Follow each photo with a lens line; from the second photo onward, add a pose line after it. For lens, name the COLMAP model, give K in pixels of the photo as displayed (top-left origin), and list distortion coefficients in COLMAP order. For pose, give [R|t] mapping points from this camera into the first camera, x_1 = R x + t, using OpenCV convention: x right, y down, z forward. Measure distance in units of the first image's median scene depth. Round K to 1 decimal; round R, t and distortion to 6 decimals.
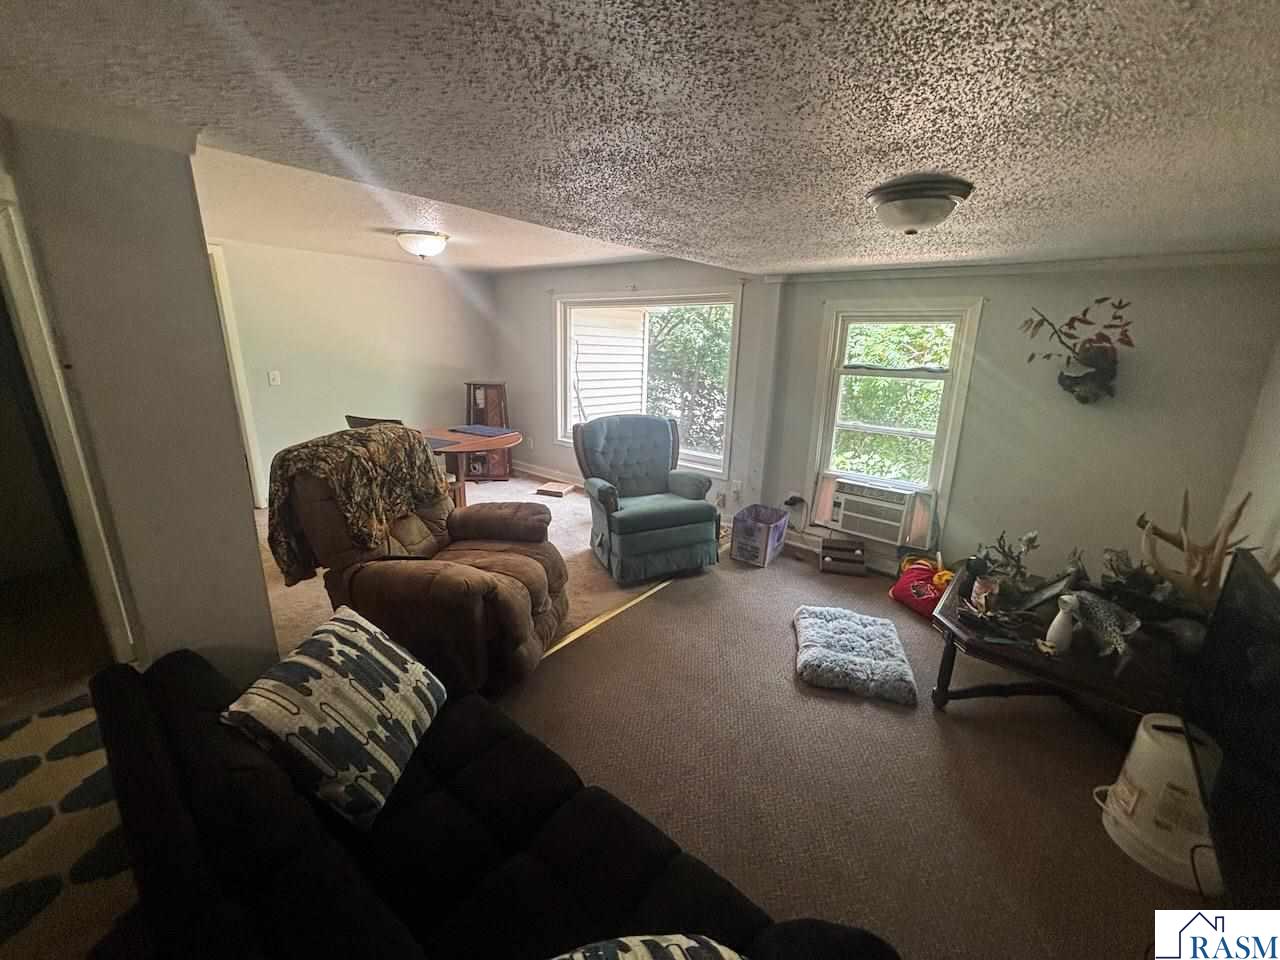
lens RADIAL K [[508.6, 0, 640.0], [0, 508.6, 480.0], [0, 0, 1]] dist [-0.003320, -0.000490]
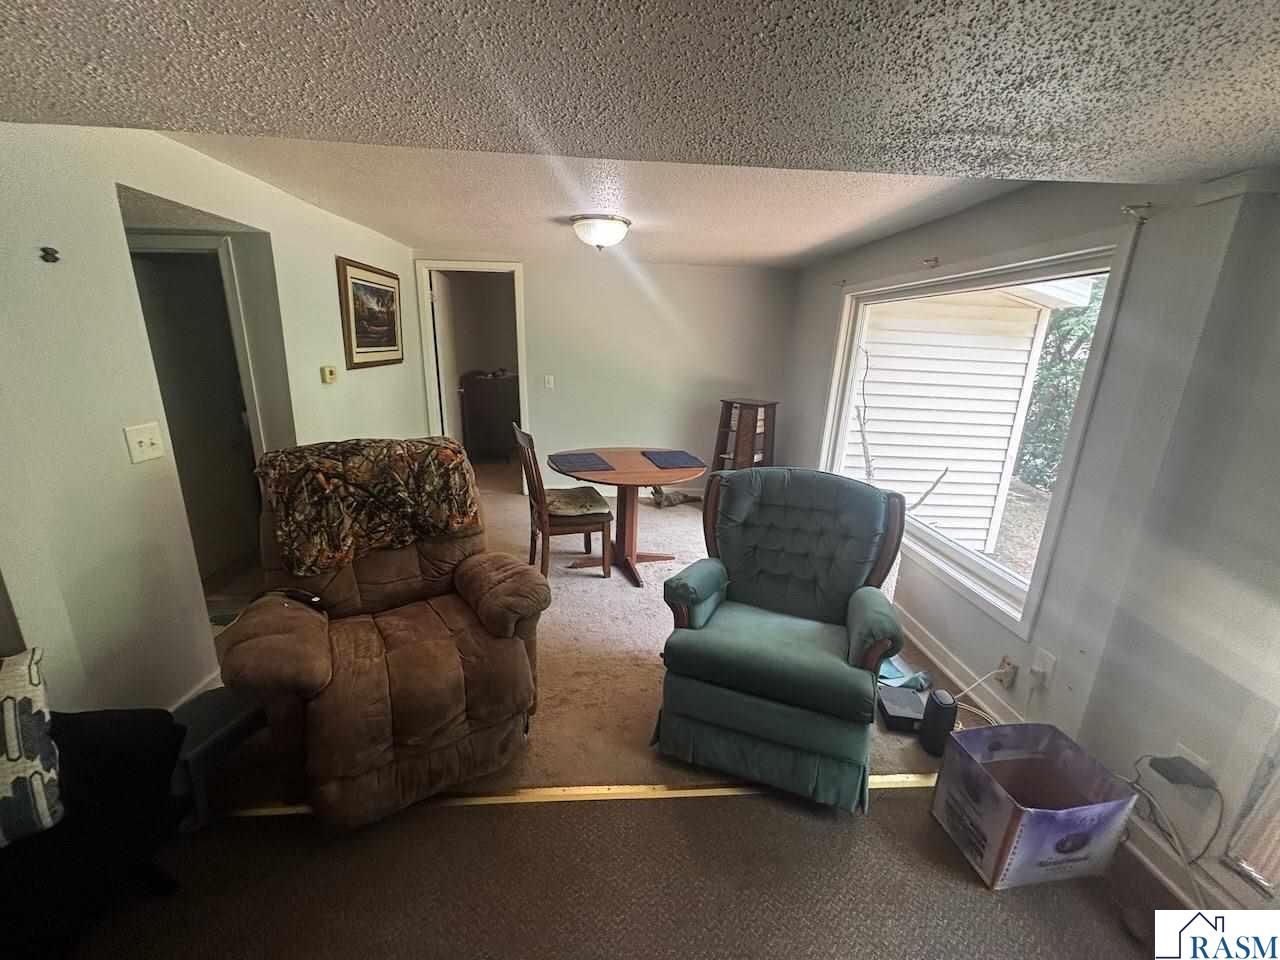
lens RADIAL K [[508.6, 0, 640.0], [0, 508.6, 480.0], [0, 0, 1]] dist [-0.003320, -0.000490]
pose [[0.682177, 0.188416, -0.706494, 0.290682], [-0.206375, 0.976559, 0.061168, -0.127826], [0.701459, 0.104075, 0.705070, 0.494006]]
